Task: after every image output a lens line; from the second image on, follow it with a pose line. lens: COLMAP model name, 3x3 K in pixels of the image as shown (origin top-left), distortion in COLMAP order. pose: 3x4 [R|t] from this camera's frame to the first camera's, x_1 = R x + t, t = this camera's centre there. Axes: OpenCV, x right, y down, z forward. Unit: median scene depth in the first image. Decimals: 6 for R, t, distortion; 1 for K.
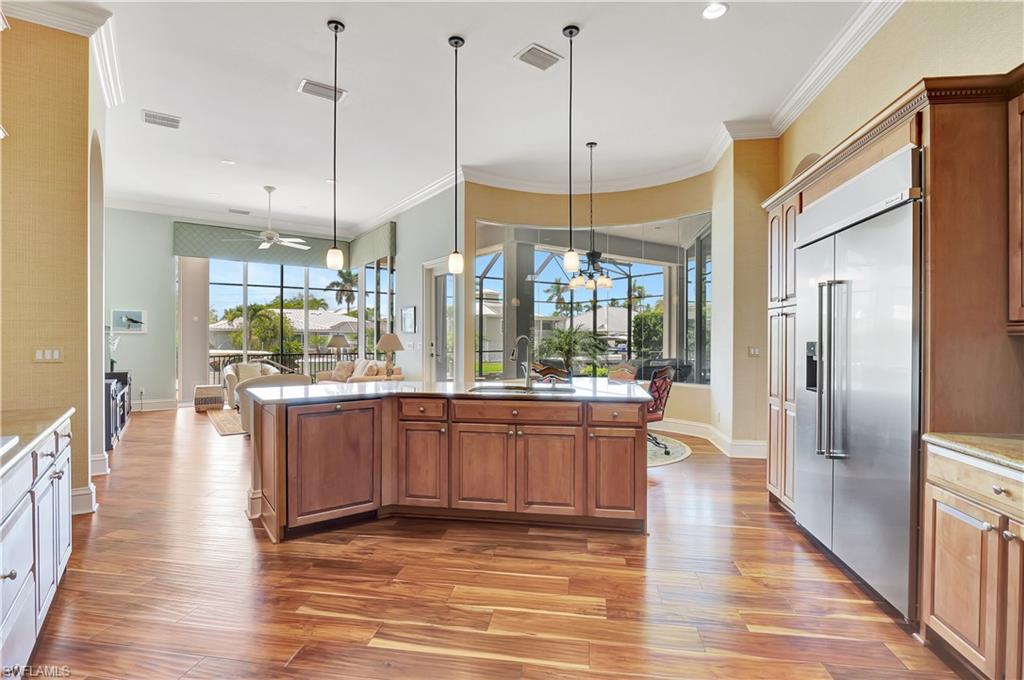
lens RADIAL K [[497.7, 0, 510.4], [0, 497.7, 340.2], [0, 0, 1]] dist [-0.009901, -0.002414]
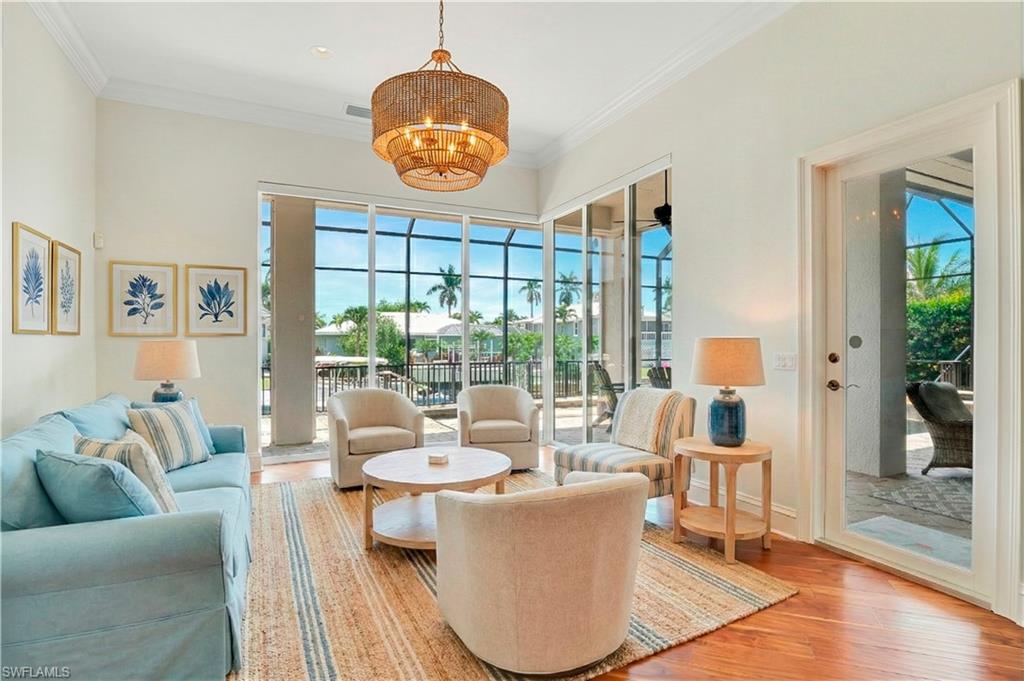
lens RADIAL K [[497.7, 0, 510.8], [0, 497.7, 341.1], [0, 0, 1]] dist [-0.009901, -0.002414]
pose [[0.983887, -0.004129, -0.178743, -0.180951], [0.003372, 0.999984, -0.004536, -0.002272], [0.178759, 0.003860, 0.983885, 0.305443]]
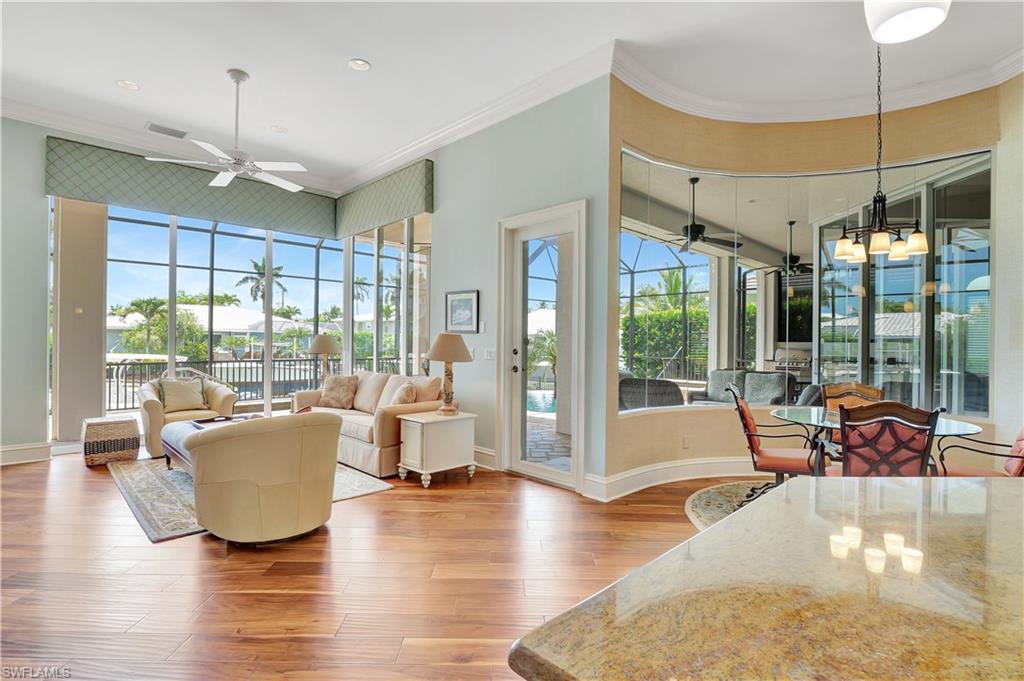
lens RADIAL K [[497.7, 0, 507.5], [0, 497.7, 342.1], [0, 0, 1]] dist [-0.009901, -0.002414]
pose [[0.988071, 0.007114, 0.153832, -0.140545], [-0.007040, 0.999975, -0.001031, -0.001544], [-0.153836, -0.000065, 0.988096, 0.209752]]
